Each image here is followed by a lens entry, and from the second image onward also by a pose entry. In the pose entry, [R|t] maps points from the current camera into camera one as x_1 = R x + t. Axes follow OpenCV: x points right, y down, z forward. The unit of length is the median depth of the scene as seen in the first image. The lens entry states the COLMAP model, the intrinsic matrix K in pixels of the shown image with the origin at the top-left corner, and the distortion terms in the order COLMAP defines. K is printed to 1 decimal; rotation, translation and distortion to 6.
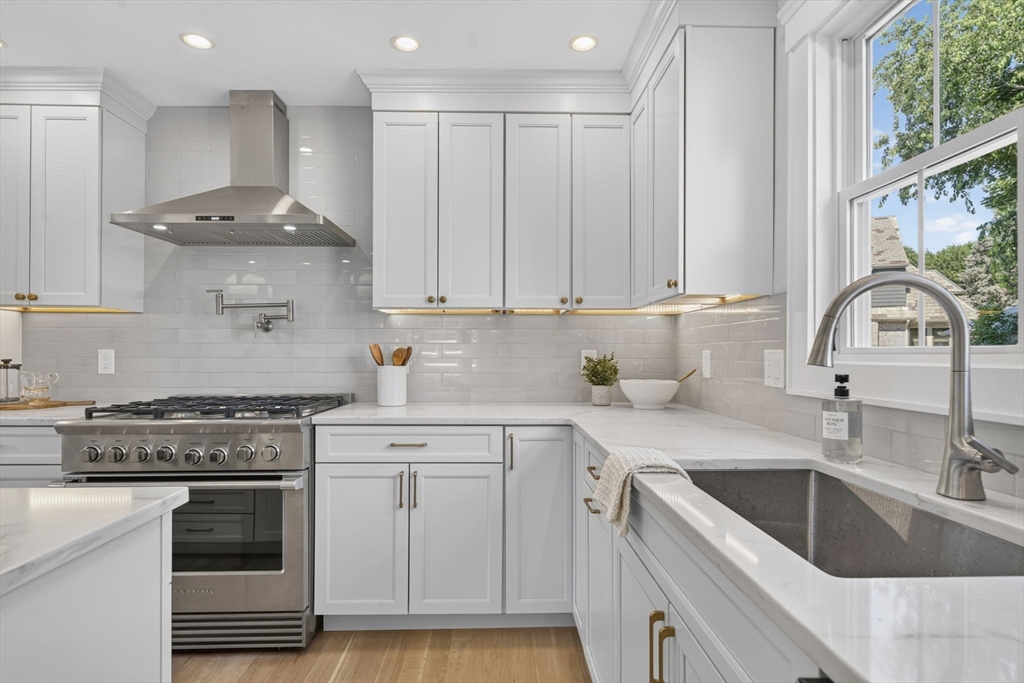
lens RADIAL K [[565.2, 0, 493.2], [0, 565.2, 345.0], [0, 0, 1]] dist [0.002266, 0.001099]
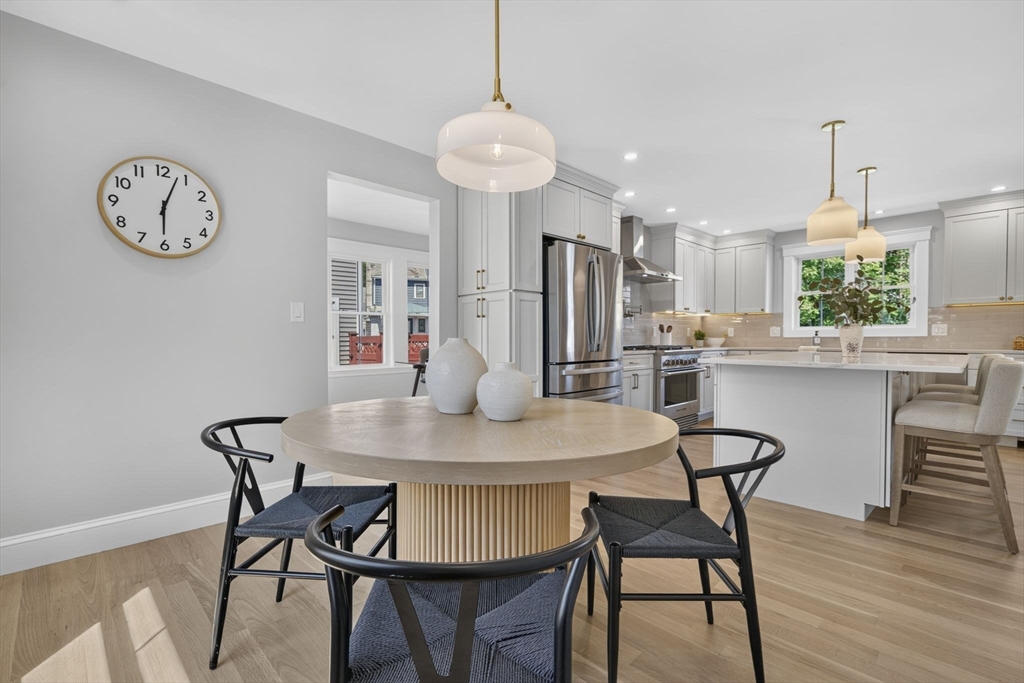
lens RADIAL K [[461.3, 0, 519.4], [0, 461.3, 345.2], [0, 0, 1]] dist [-0.000304, -0.000549]
pose [[0.714174, -0.012767, 0.699852, -2.337794], [-0.003488, 0.999756, 0.021798, 0.054633], [-0.699959, -0.018009, 0.713956, -0.052833]]
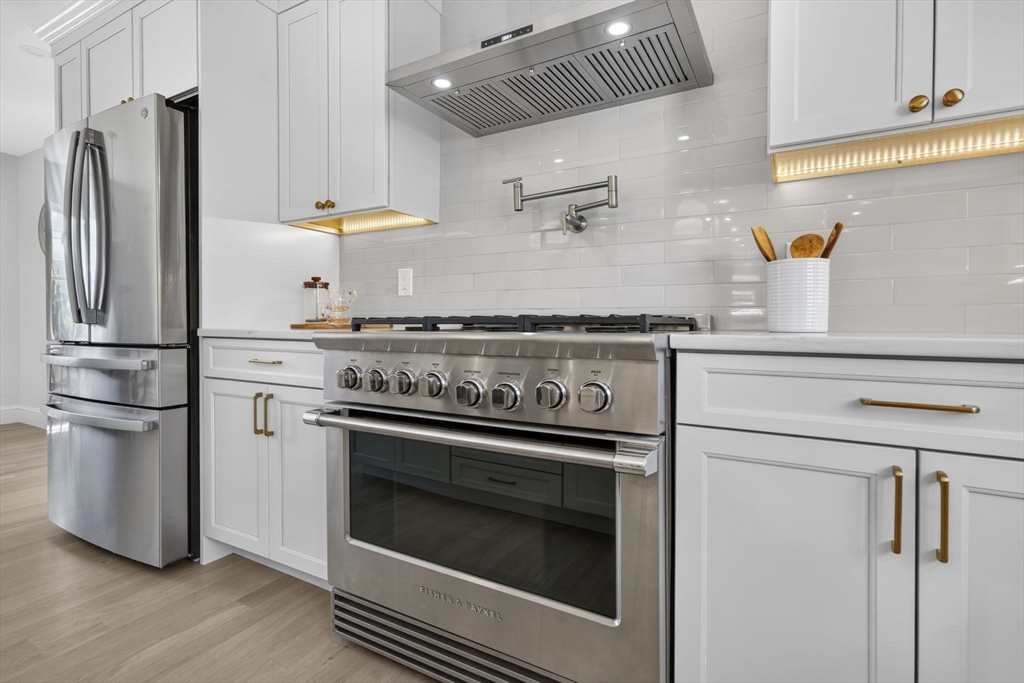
lens RADIAL K [[495.9, 0, 466.7], [0, 495.9, 324.1], [0, 0, 1]] dist [0.002725, 0.000886]
pose [[0.832492, -0.001276, -0.554036, -0.196054], [0.011445, 0.999824, 0.014895, 0.095214], [0.553919, -0.018741, 0.832360, 0.456435]]
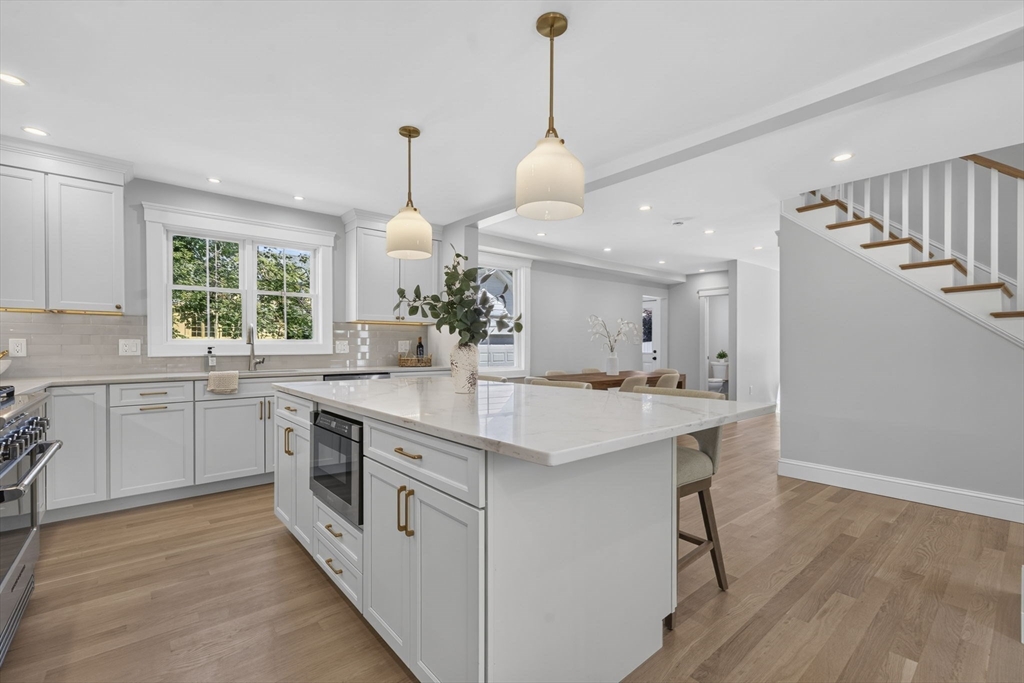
lens RADIAL K [[444.2, 0, 507.4], [0, 444.2, 347.7], [0, 0, 1]] dist [0.008427, 0.000621]
pose [[-0.635915, -0.002349, 0.771755, -1.428419], [-0.006903, 0.999973, -0.002645, 0.028590], [-0.771728, -0.007009, -0.635914, 0.734334]]
